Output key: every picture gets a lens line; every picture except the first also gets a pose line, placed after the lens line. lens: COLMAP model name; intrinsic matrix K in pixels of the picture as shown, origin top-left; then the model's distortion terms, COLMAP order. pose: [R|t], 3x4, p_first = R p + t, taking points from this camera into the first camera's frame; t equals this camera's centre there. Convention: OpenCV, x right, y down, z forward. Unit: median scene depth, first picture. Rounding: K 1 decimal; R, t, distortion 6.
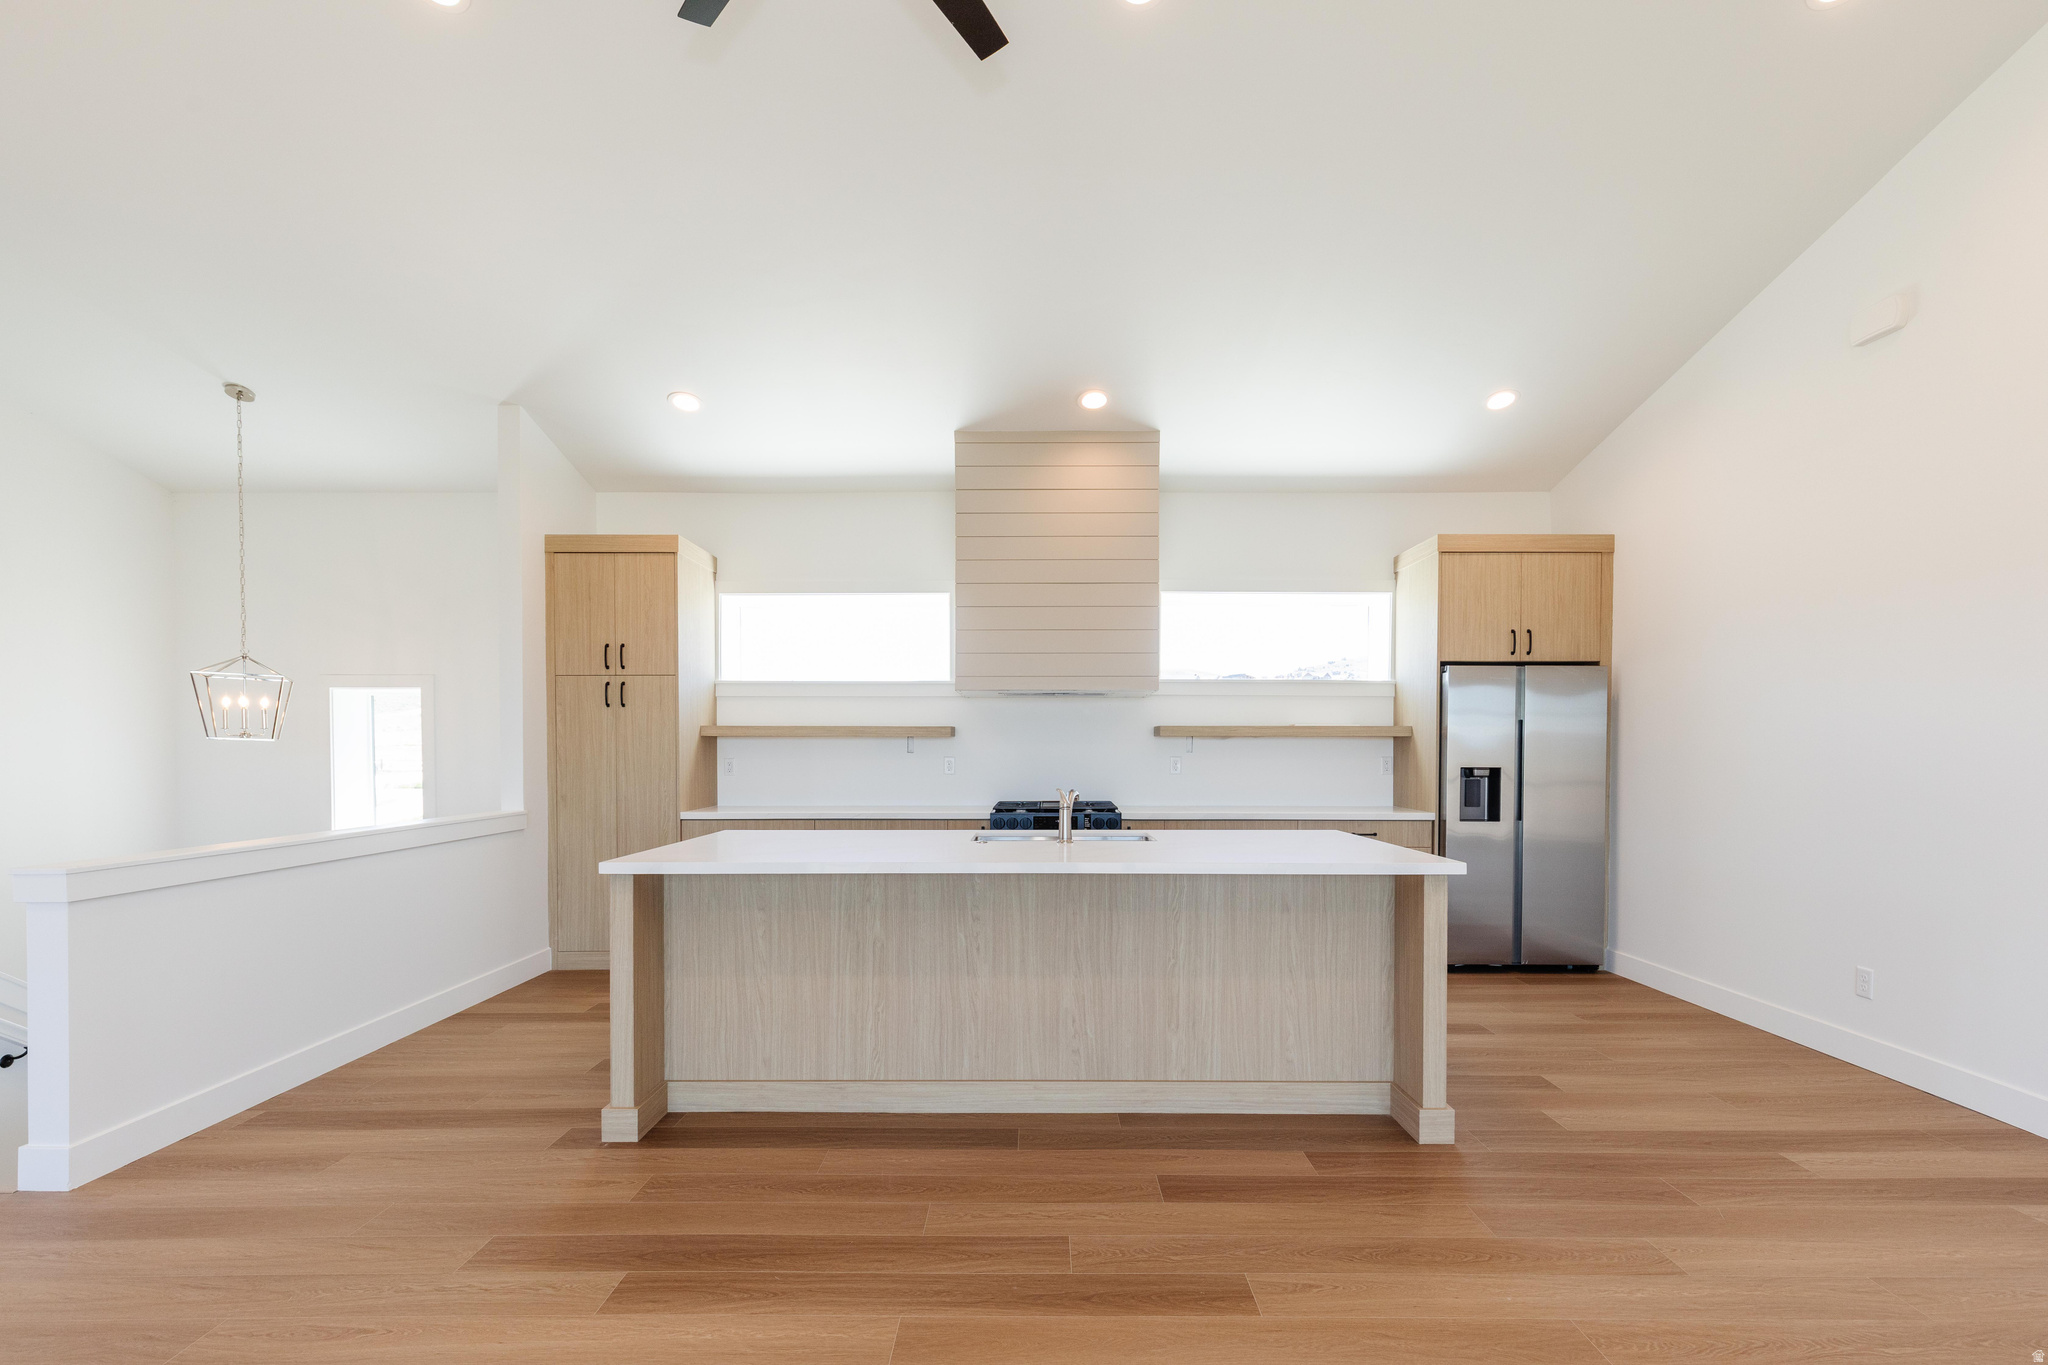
lens RADIAL K [[948.6, 0, 1022.9], [0, 948.6, 764.9], [0, 0, 1]] dist [0.009281, -0.001489]
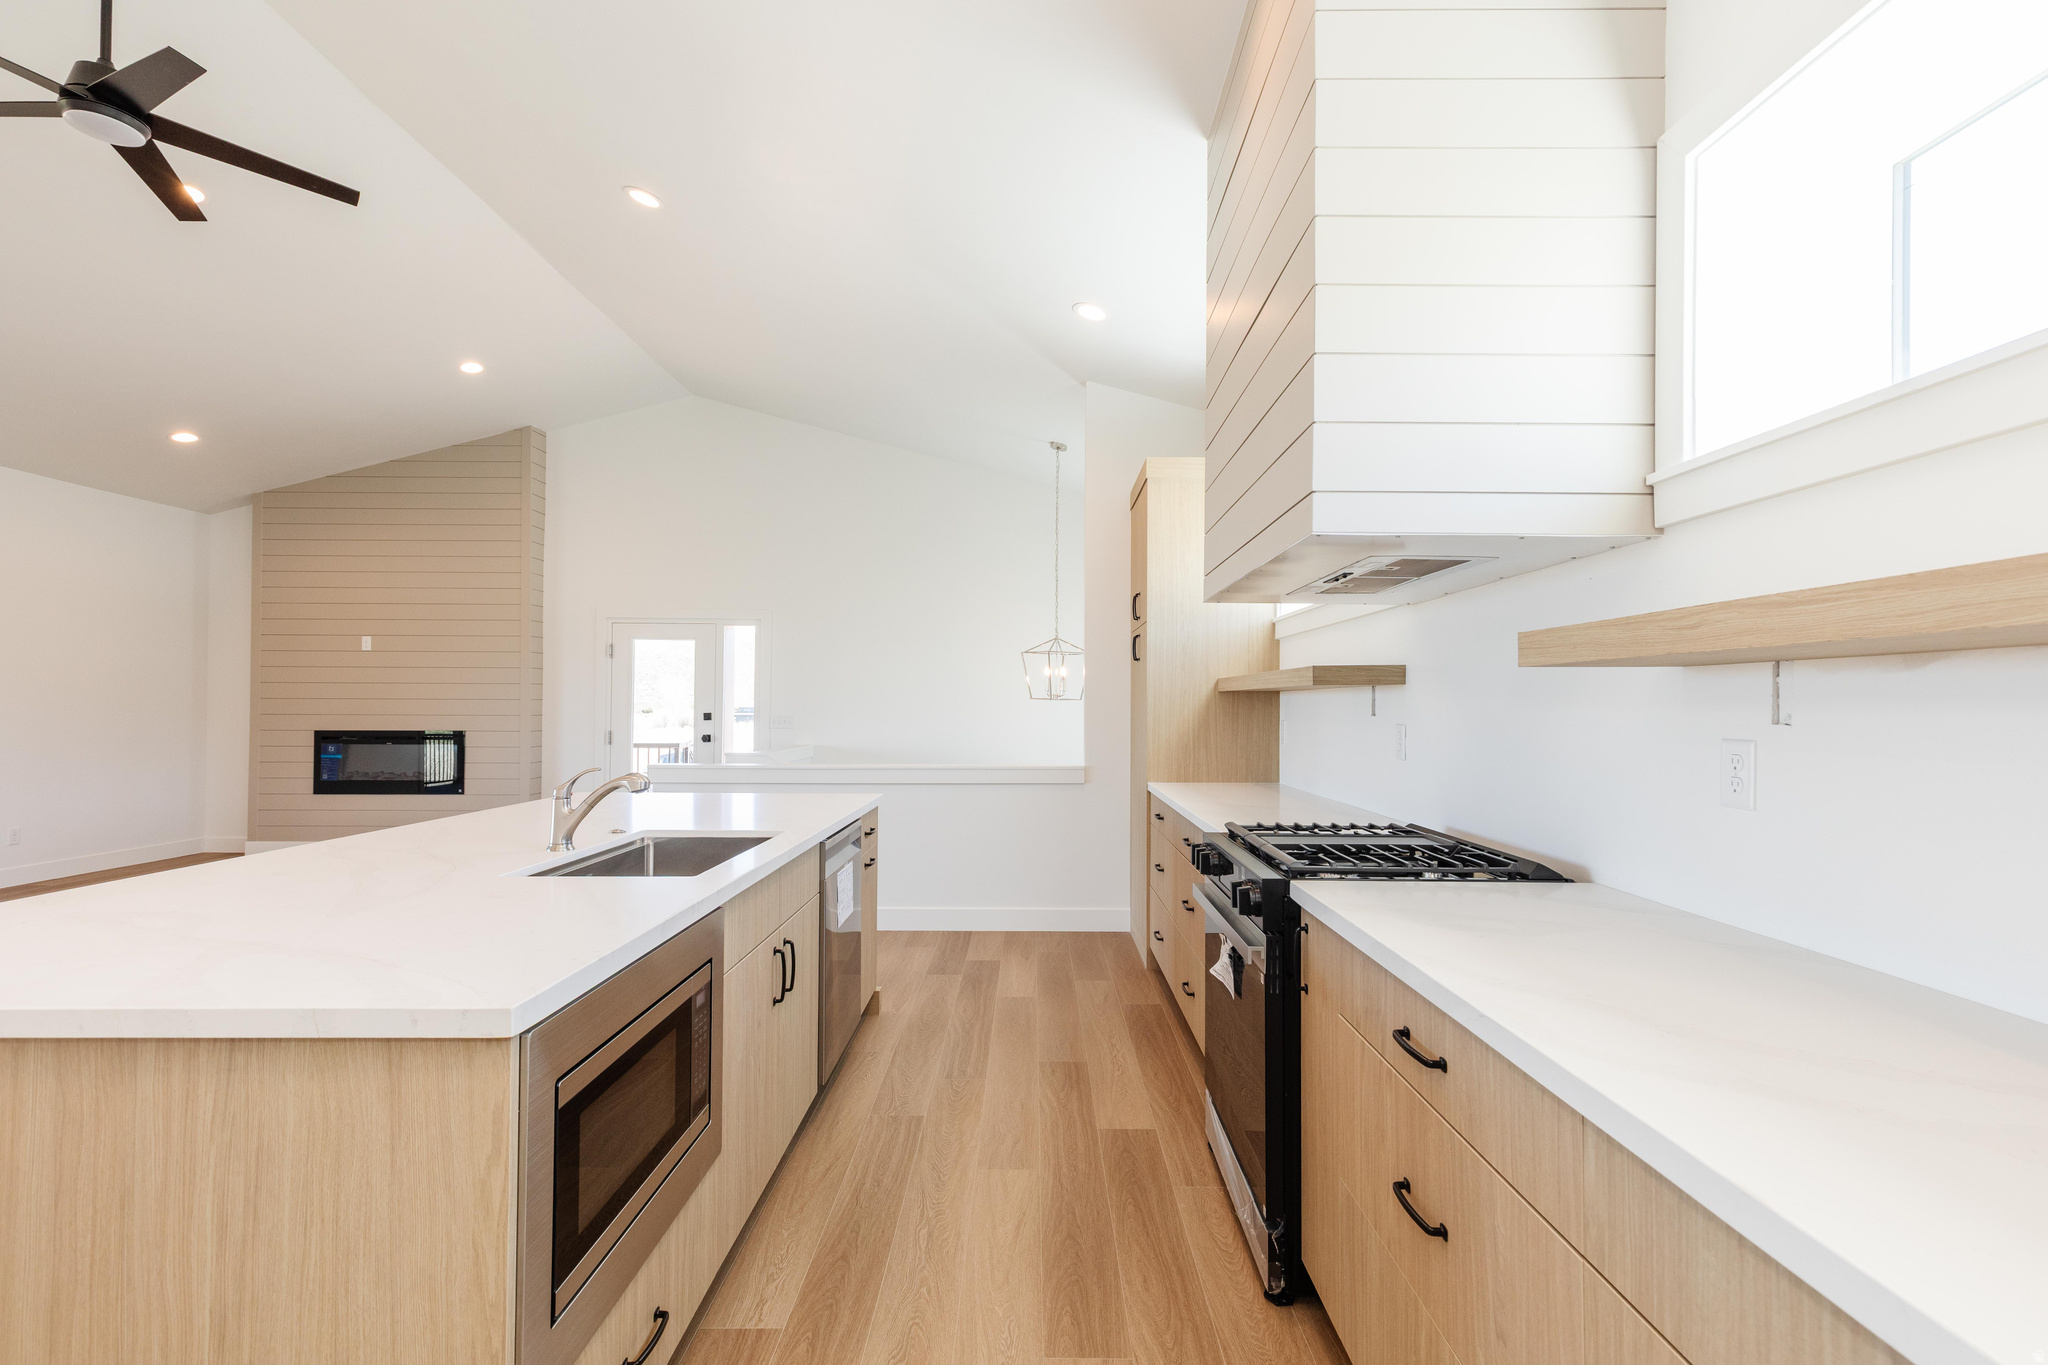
lens RADIAL K [[948.6, 0, 1032.4], [0, 948.6, 689.3], [0, 0, 1]] dist [0.009281, -0.001489]
pose [[-0.005427, -0.017488, -0.999832, 0.487622], [-0.022026, 0.999607, -0.017364, -0.015773], [0.999743, 0.021928, -0.005810, 0.905789]]
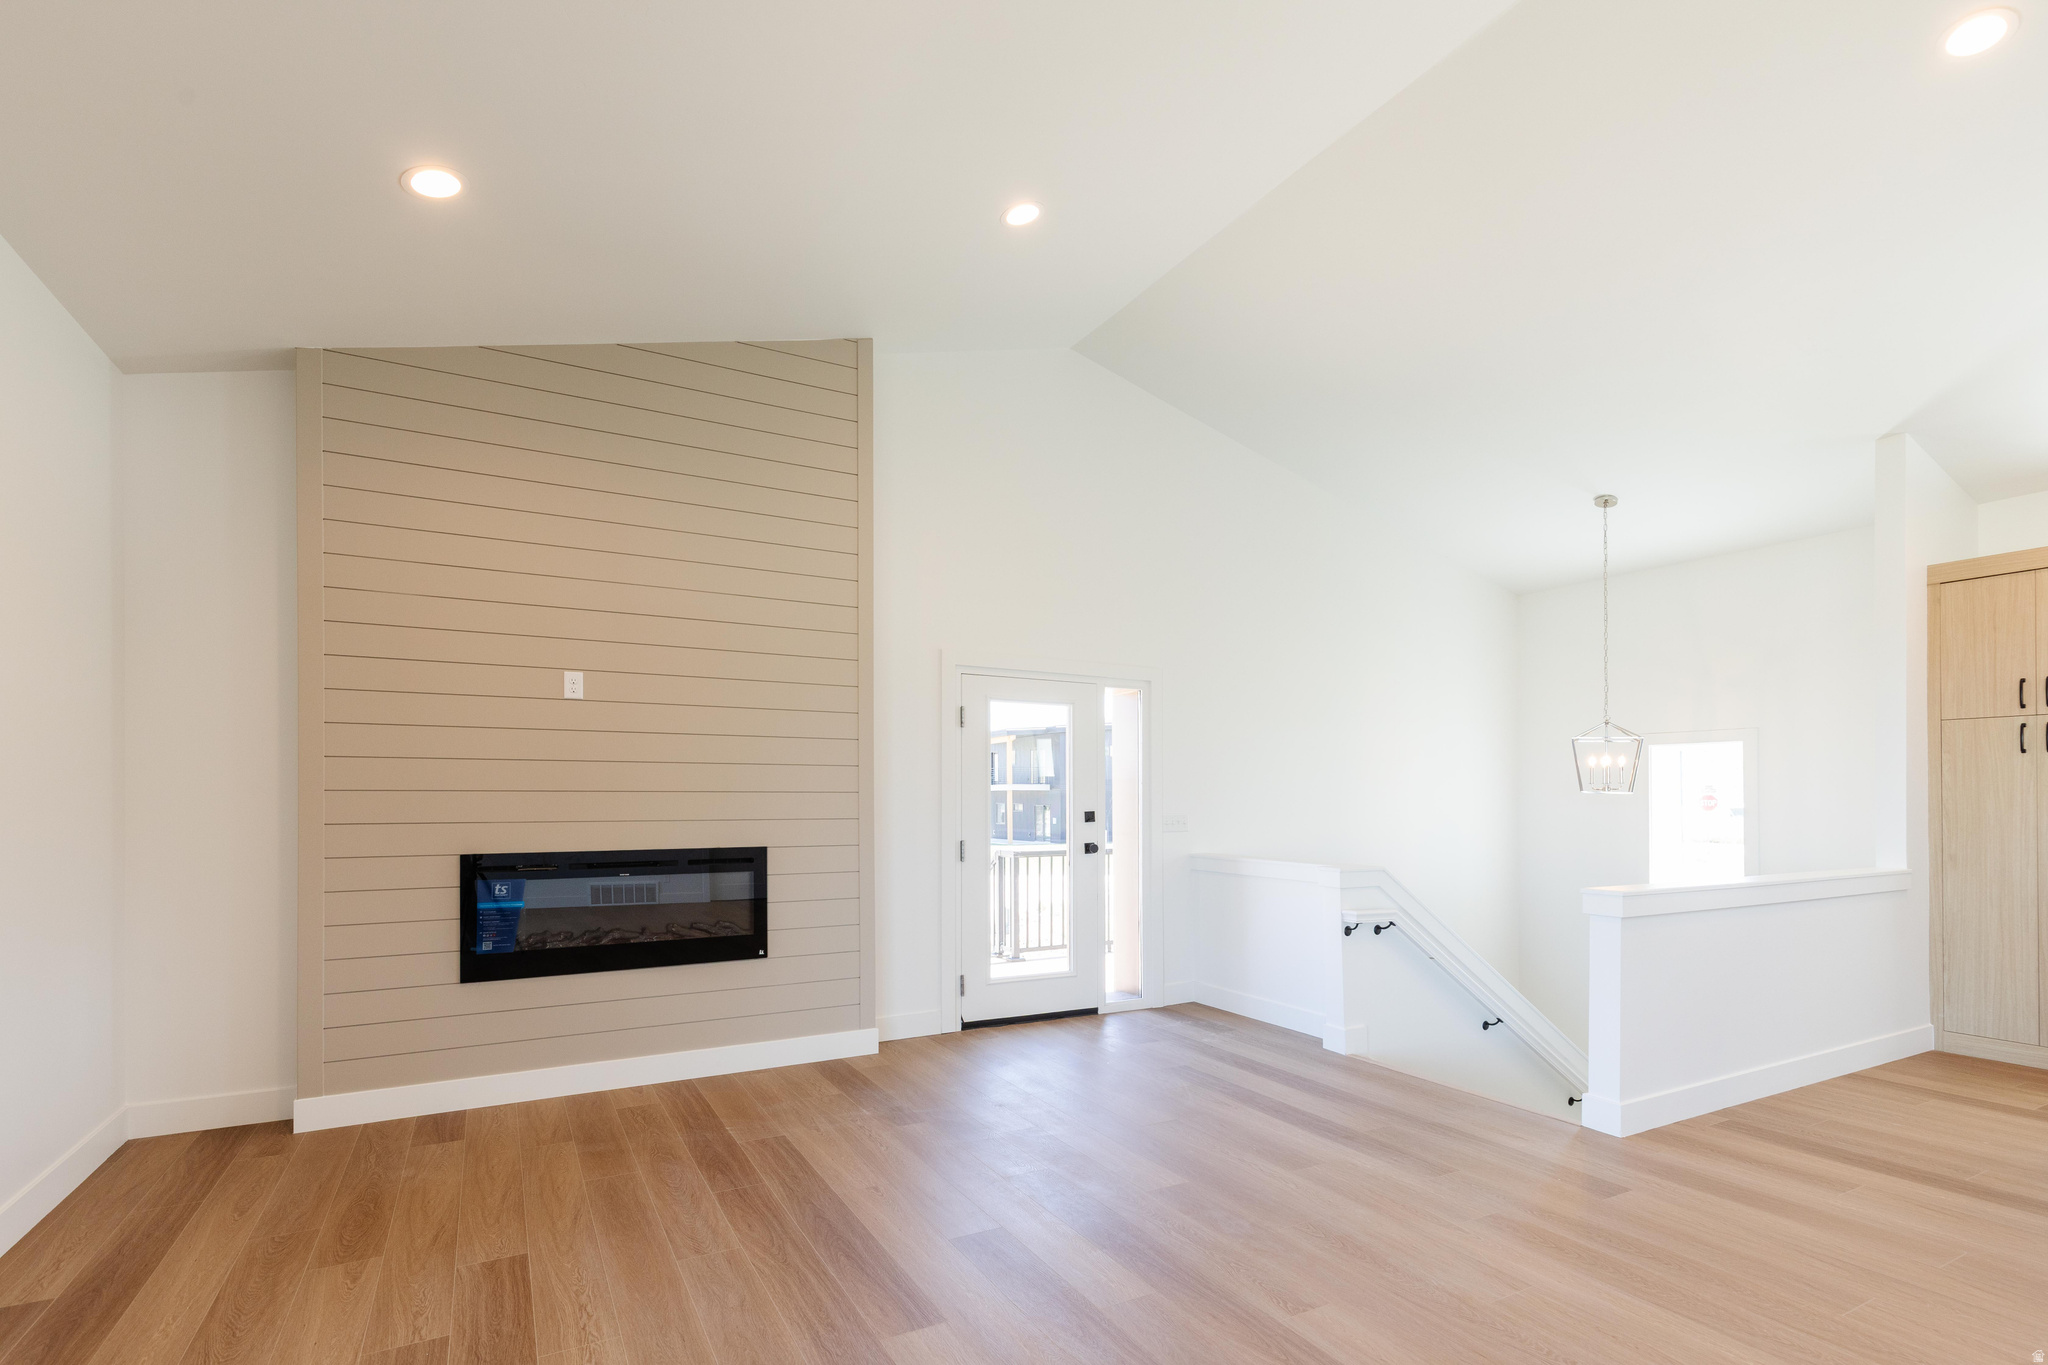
lens RADIAL K [[948.6, 0, 1016.8], [0, 948.6, 792.8], [0, 0, 1]] dist [0.009281, -0.001489]
pose [[0.489007, -0.000737, -0.872280, -0.132394], [-0.017853, 0.999782, -0.010853, -0.000595], [0.872097, 0.020880, 0.488887, -0.195351]]
